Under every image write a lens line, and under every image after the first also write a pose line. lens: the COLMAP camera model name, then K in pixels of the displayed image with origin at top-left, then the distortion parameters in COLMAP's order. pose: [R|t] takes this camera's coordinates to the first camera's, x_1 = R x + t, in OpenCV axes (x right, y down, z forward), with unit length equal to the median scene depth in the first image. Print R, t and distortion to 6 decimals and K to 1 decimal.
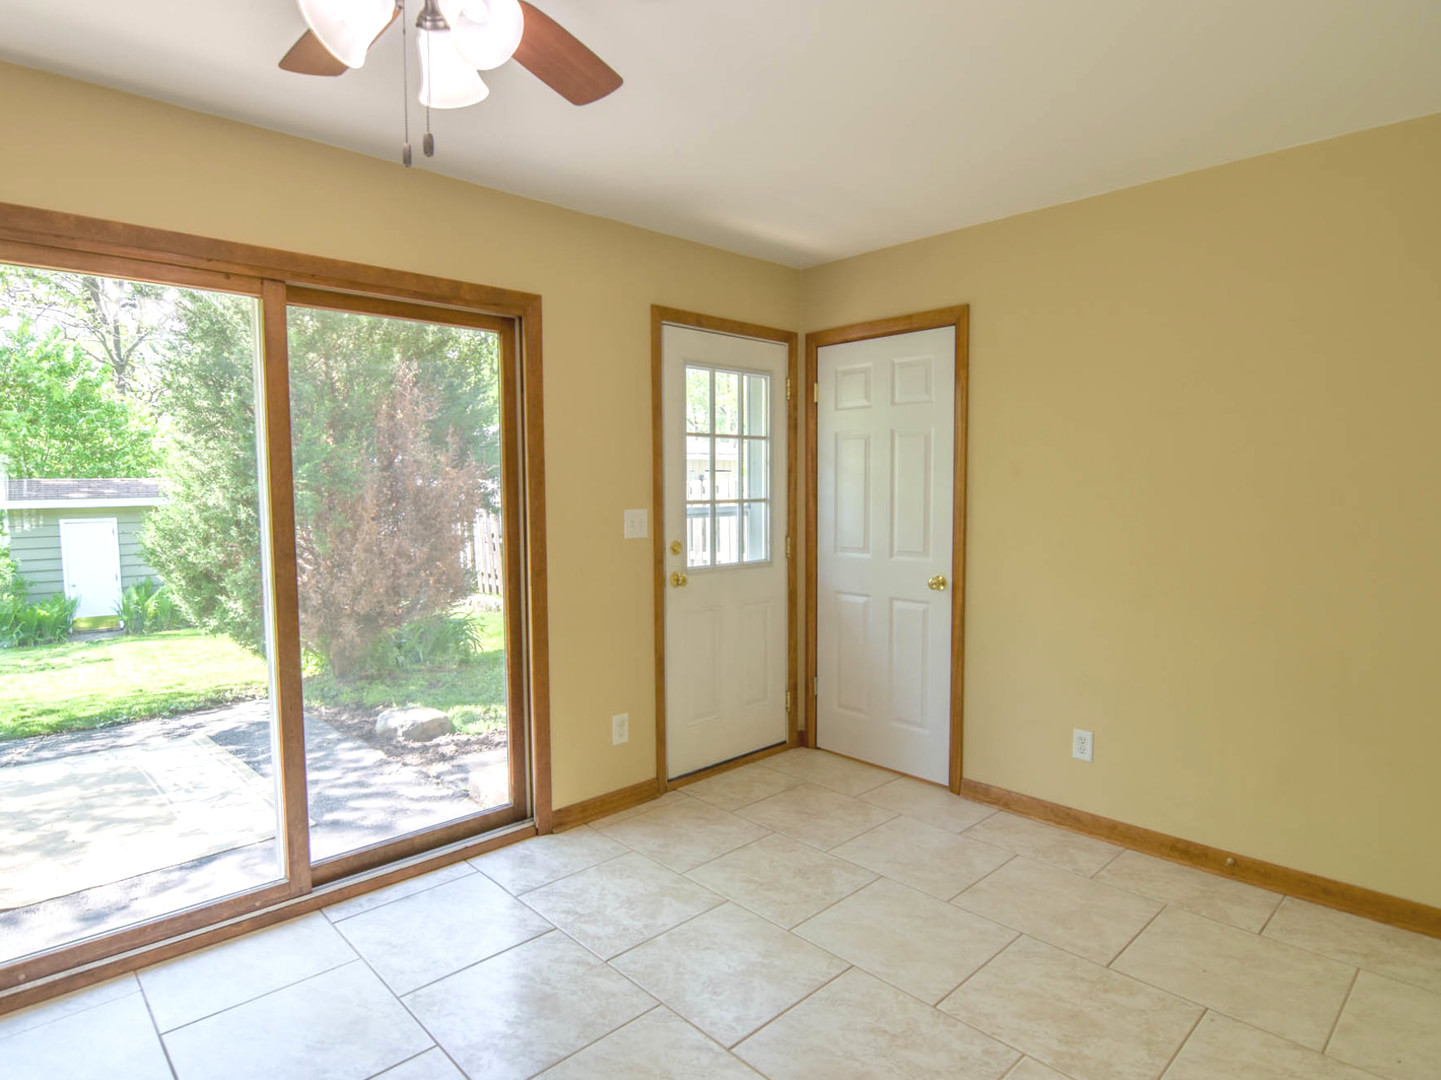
lens RADIAL K [[800.4, 0, 720.5], [0, 800.4, 540.0], [0, 0, 1]] dist [0.000258, -0.014259]
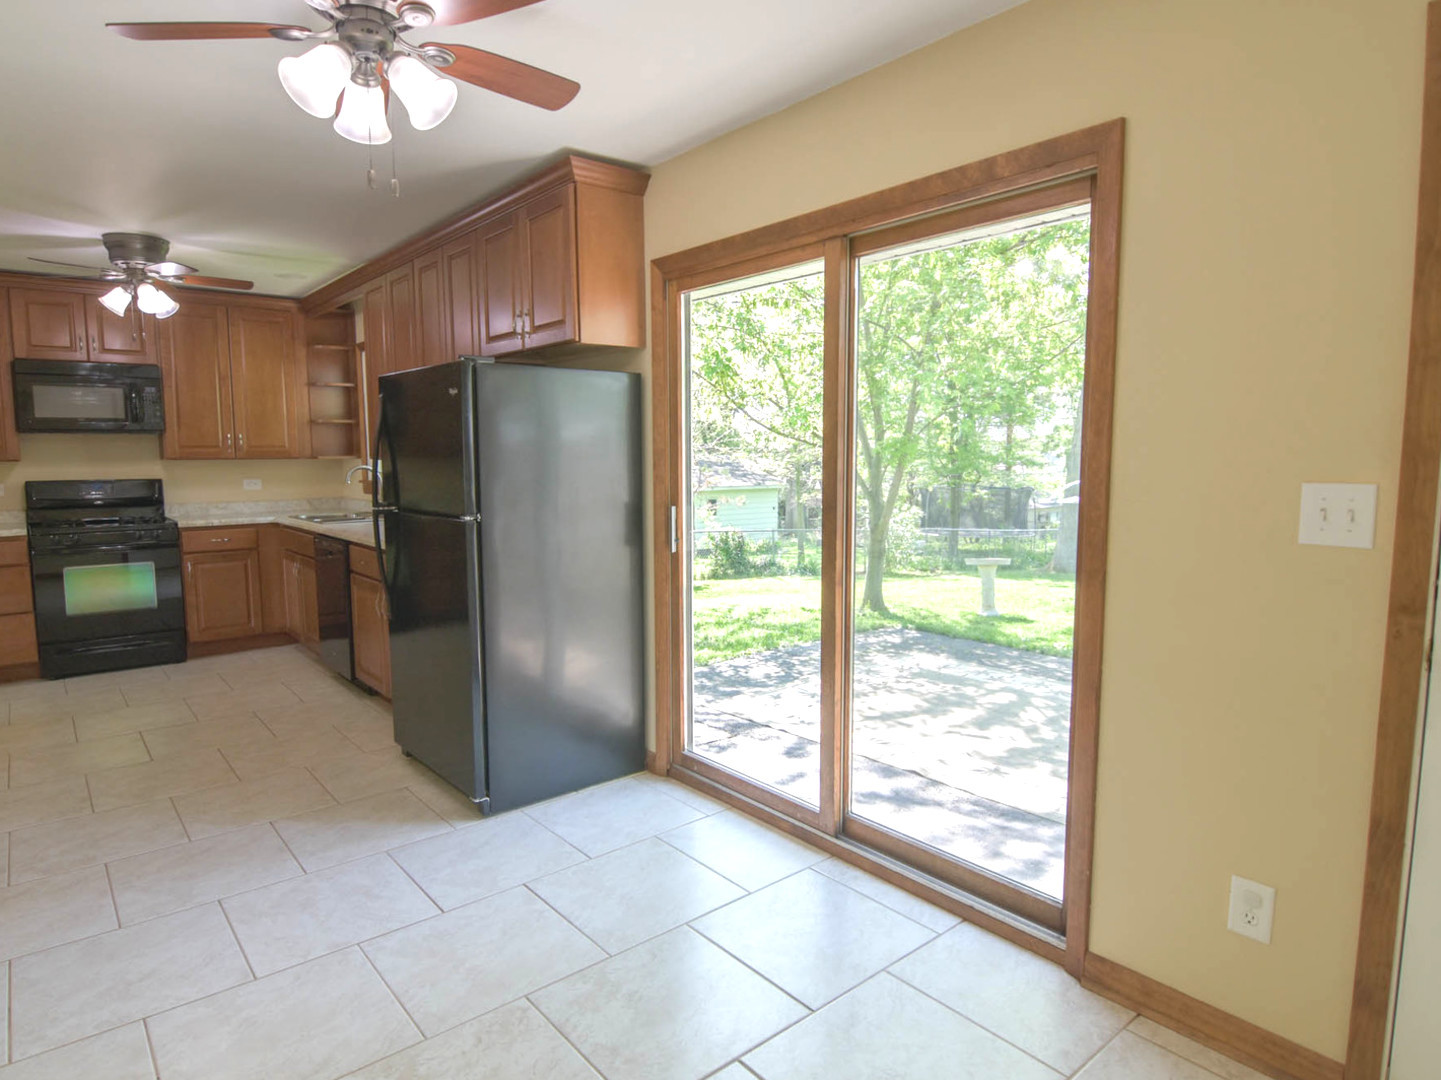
lens RADIAL K [[848.8, 0, 708.5], [0, 848.8, 543.5], [0, 0, 1]] dist [-0.001214, -0.015249]
pose [[-0.070246, 0.111991, -0.991223, 0.394729], [-0.064458, 0.991092, 0.116544, -0.036427], [0.995445, 0.072079, -0.062402, 0.642605]]
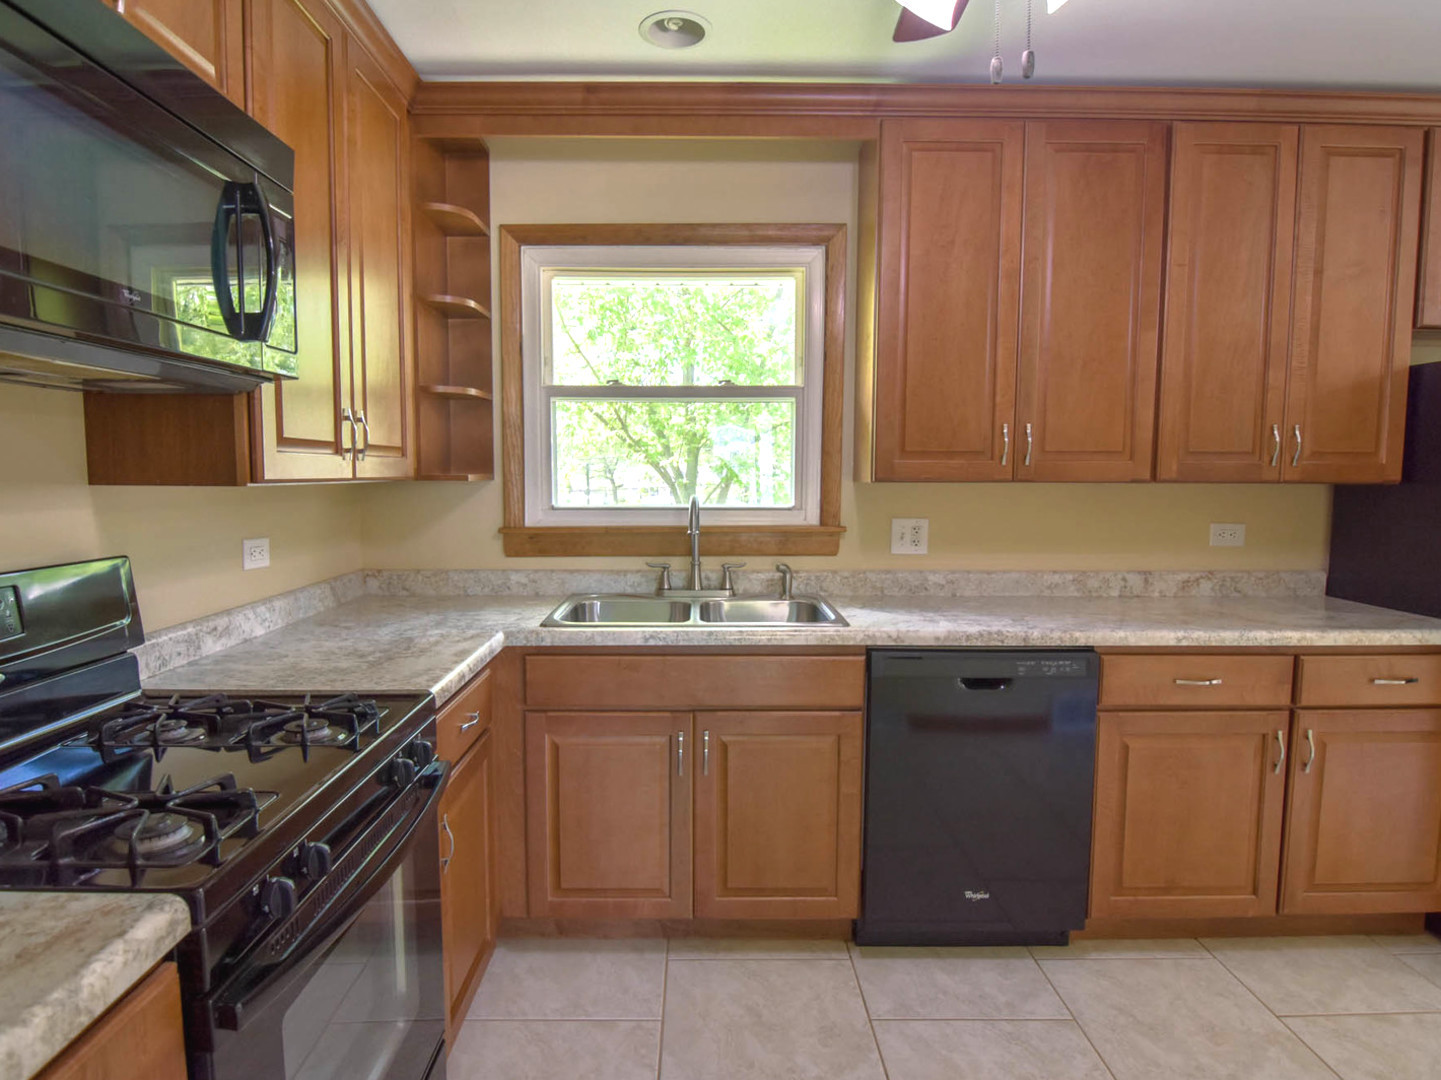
lens RADIAL K [[827.4, 0, 703.8], [0, 827.4, 542.3], [0, 0, 1]] dist [-0.002729, -0.012969]
pose [[0.729206, 0.066490, -0.681056, -0.647133], [-0.053533, 0.997761, 0.040091, 0.057945], [0.682197, 0.007224, 0.731133, -0.634915]]
